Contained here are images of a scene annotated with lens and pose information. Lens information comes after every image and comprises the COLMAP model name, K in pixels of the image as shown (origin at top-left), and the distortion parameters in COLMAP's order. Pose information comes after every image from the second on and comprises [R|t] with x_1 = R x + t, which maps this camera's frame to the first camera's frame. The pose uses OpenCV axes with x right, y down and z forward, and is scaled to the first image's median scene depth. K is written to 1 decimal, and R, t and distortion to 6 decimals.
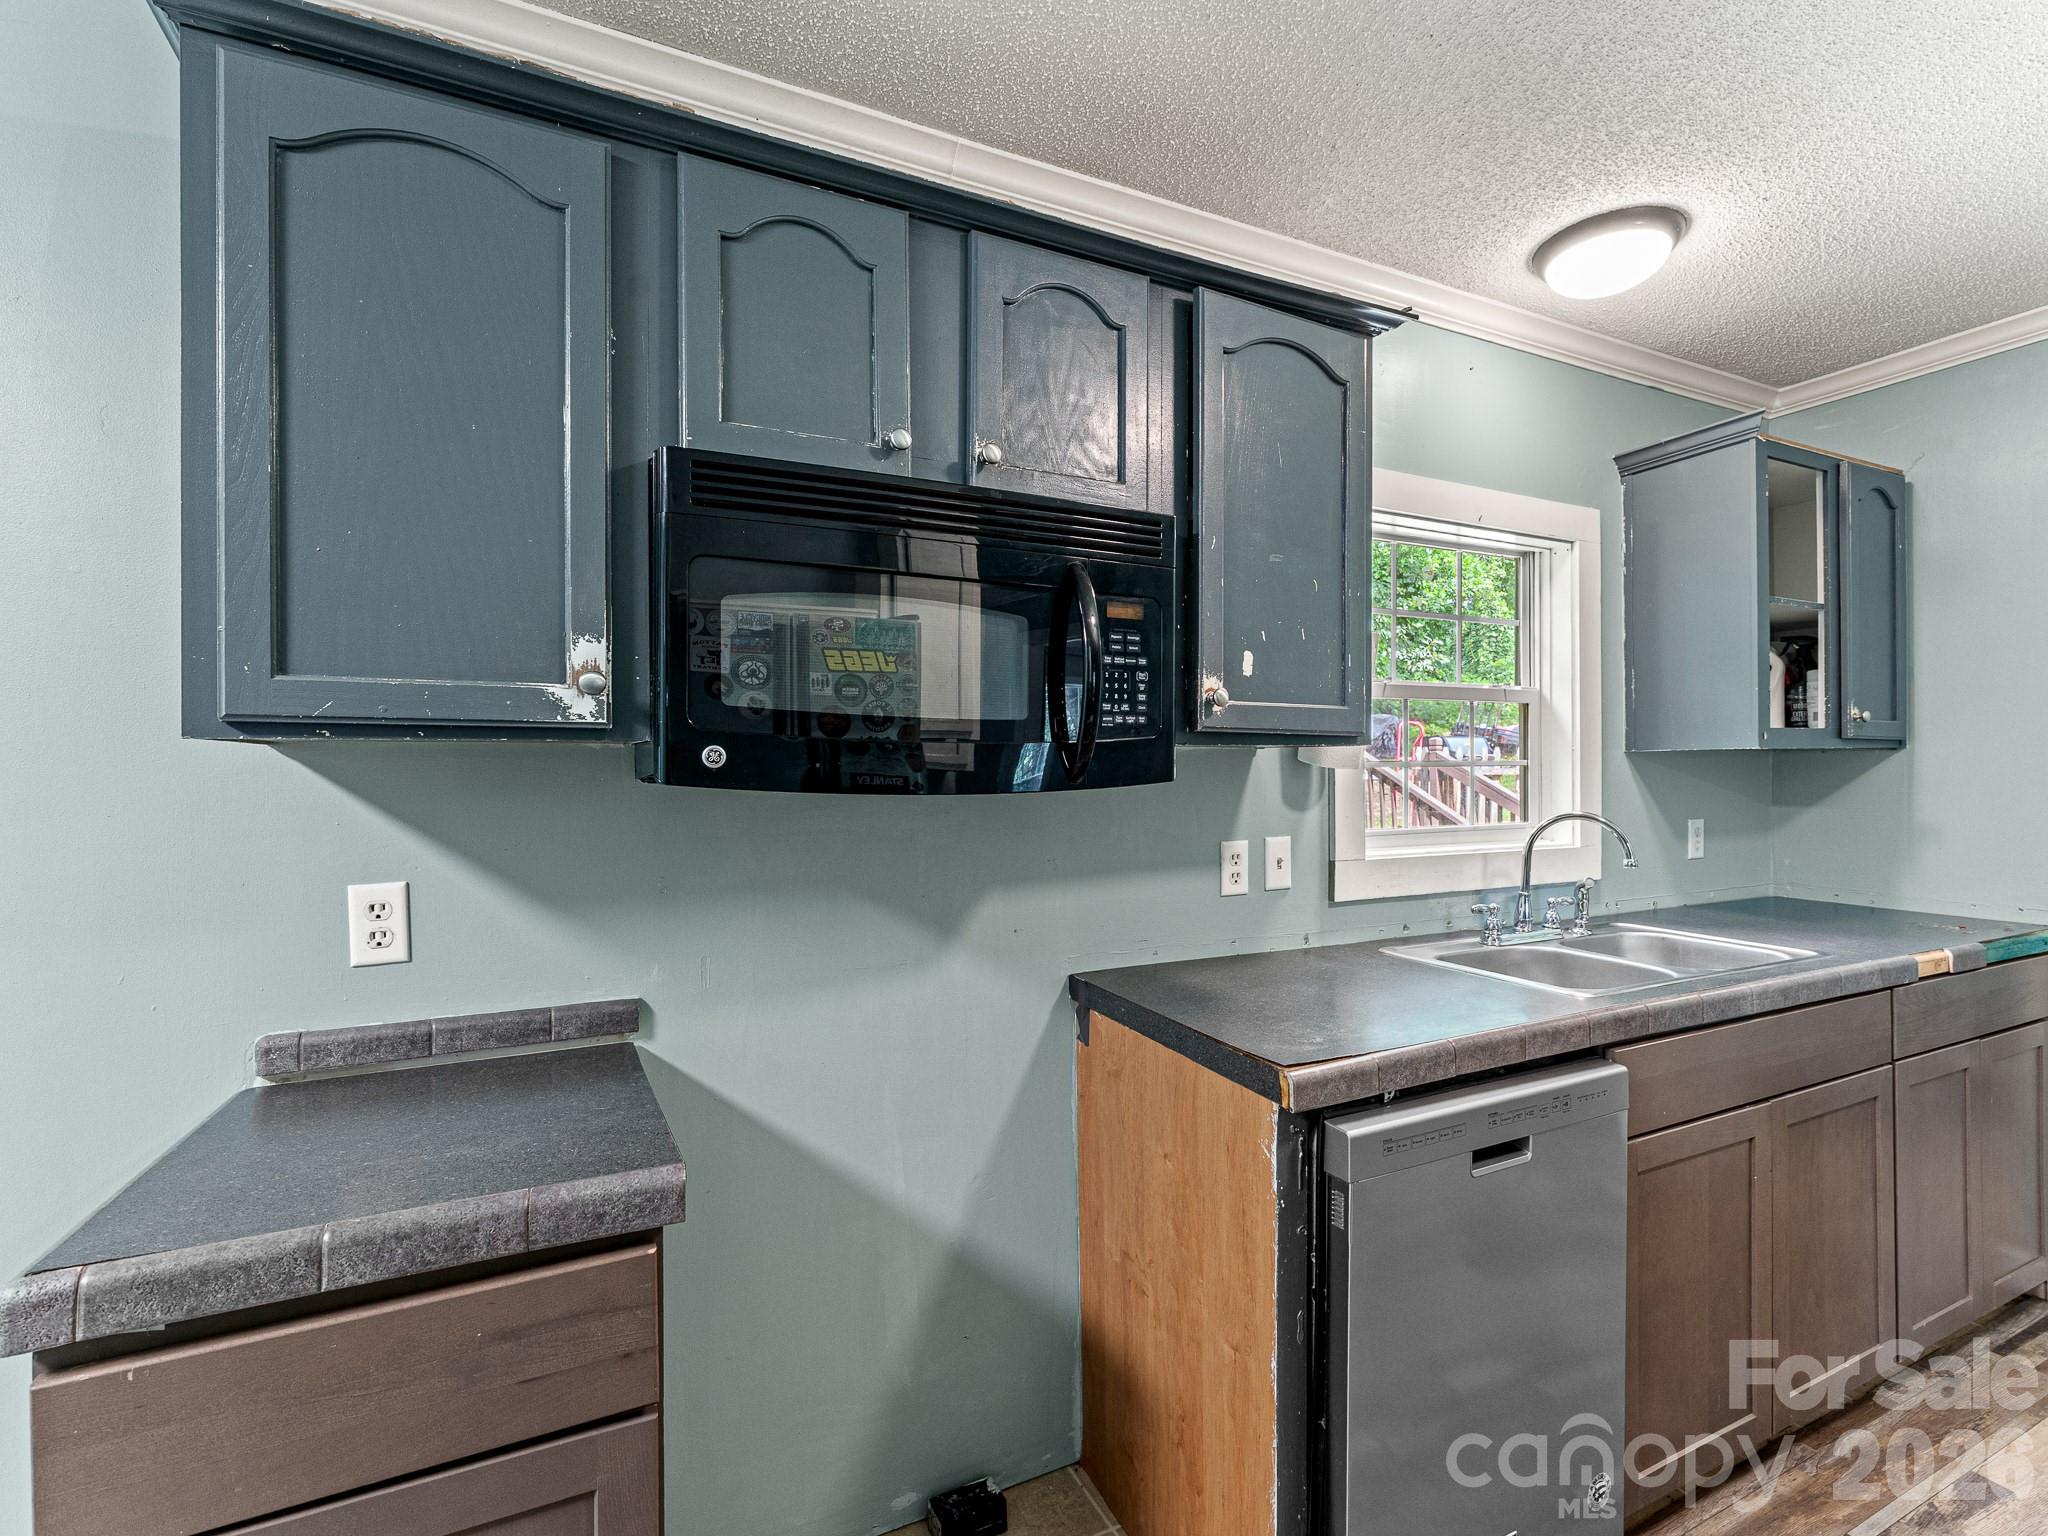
lens RADIAL K [[933.6, 0, 1017.2], [0, 933.6, 770.7], [0, 0, 1]] dist [-0.002547, 0.000900]
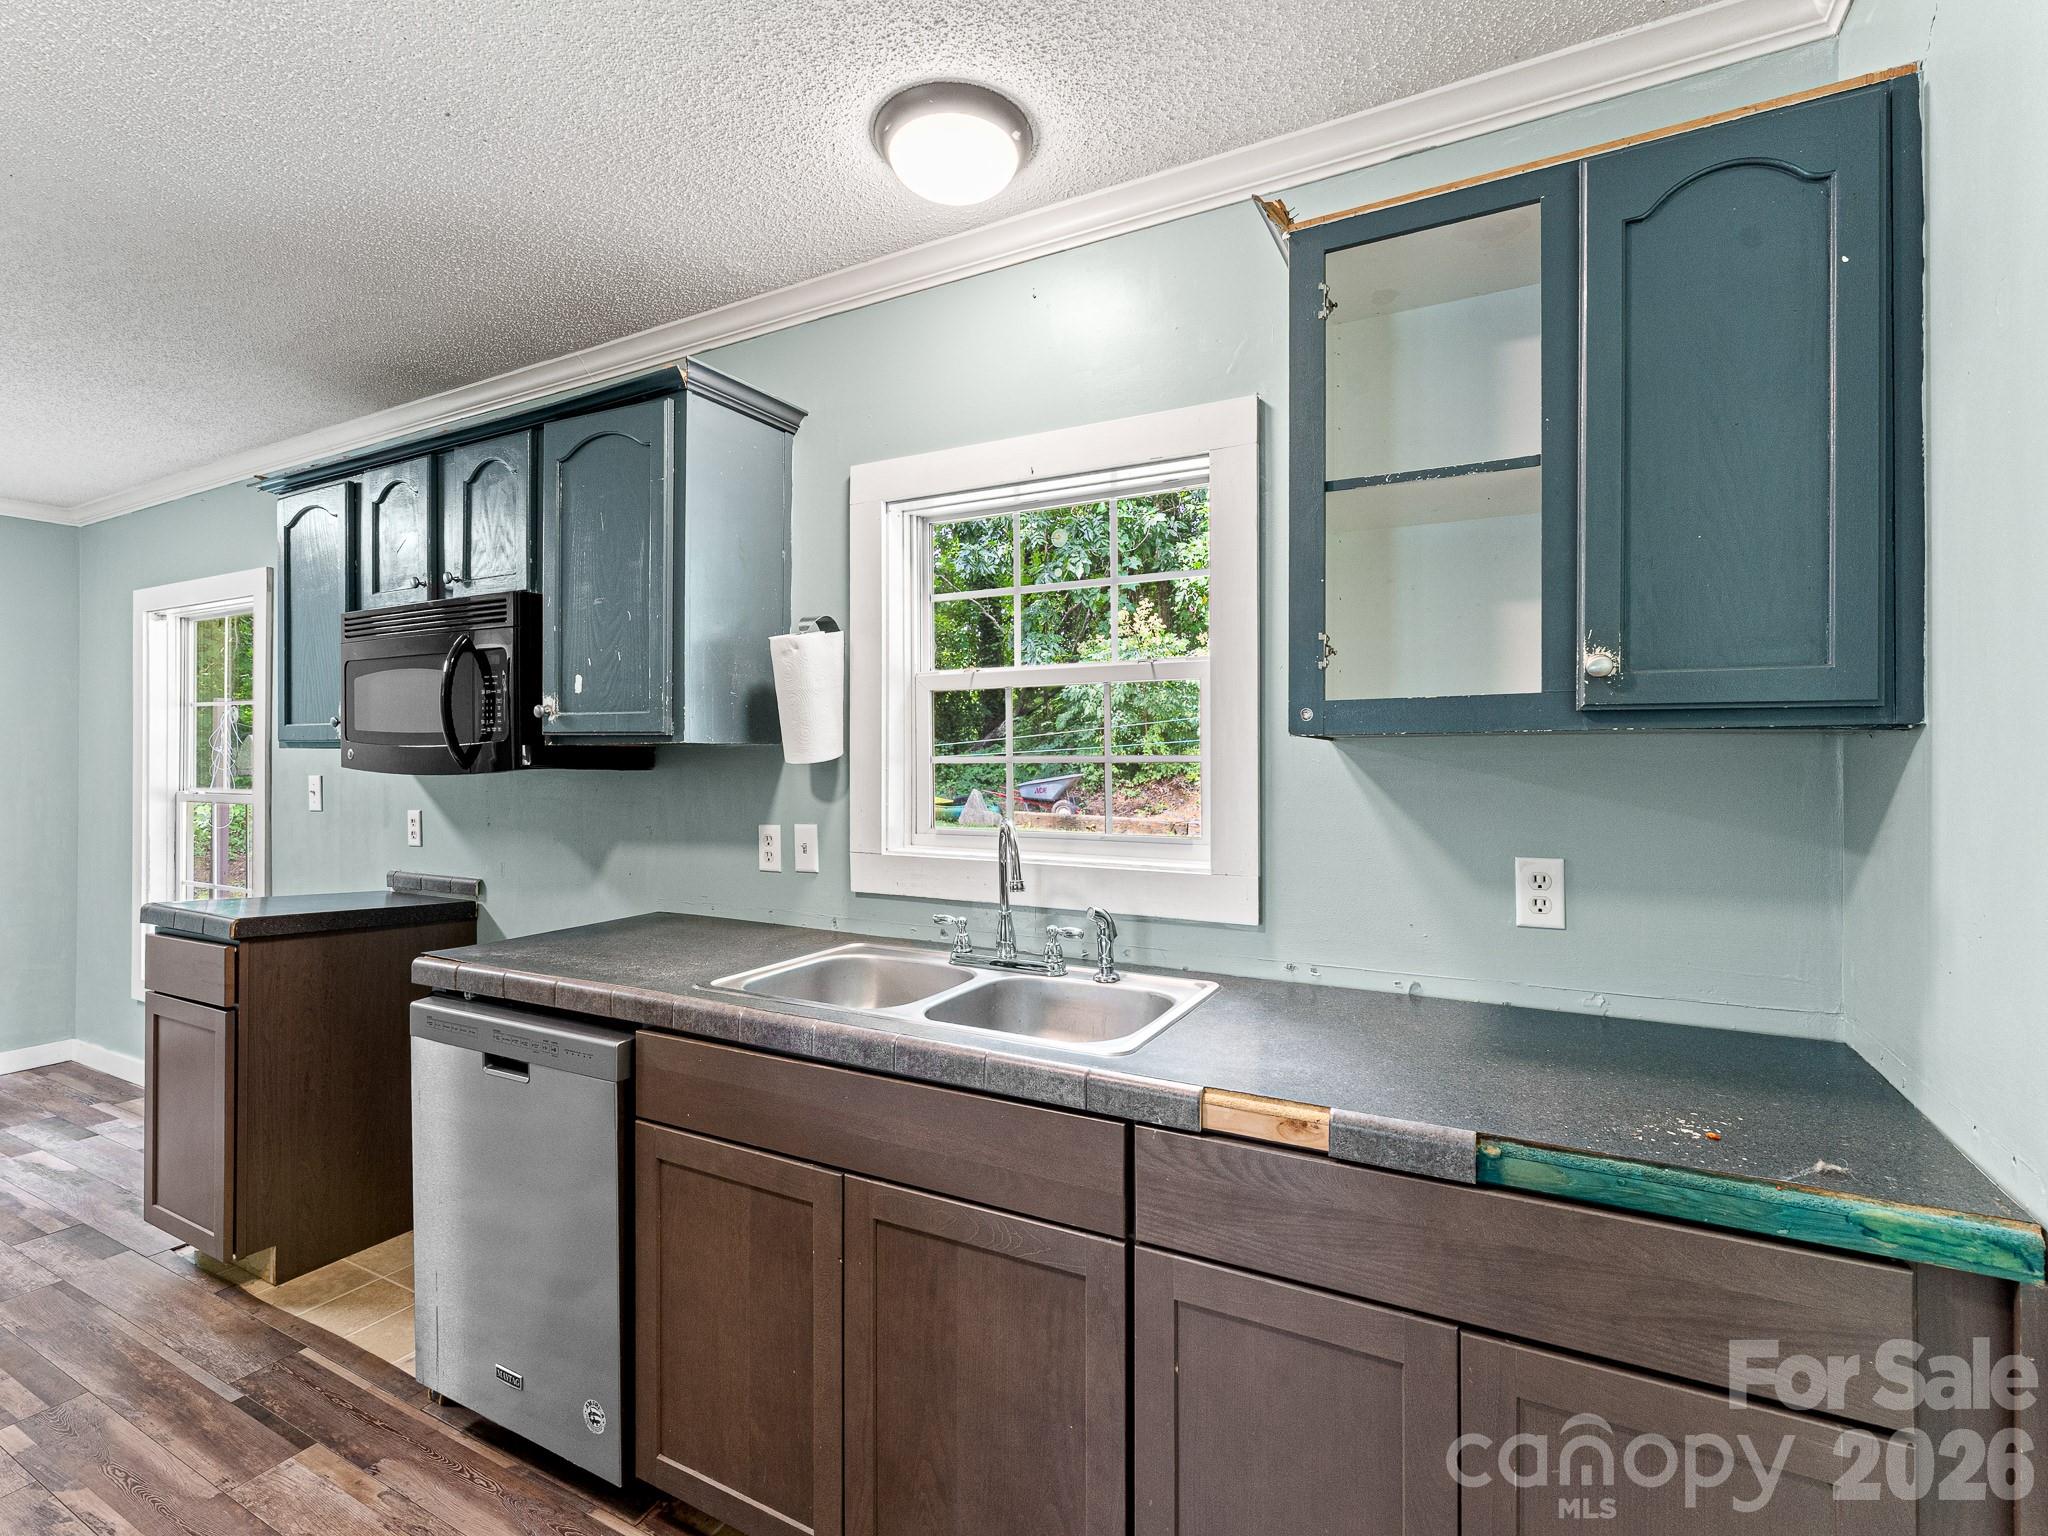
lens RADIAL K [[933.6, 0, 1034.3], [0, 933.6, 771.4], [0, 0, 1]] dist [-0.002547, 0.000900]
pose [[0.599710, 0.011709, -0.800132, 1.539698], [-0.008100, 0.999931, 0.008562, -0.004470], [0.800176, 0.001347, 0.599763, 0.639680]]
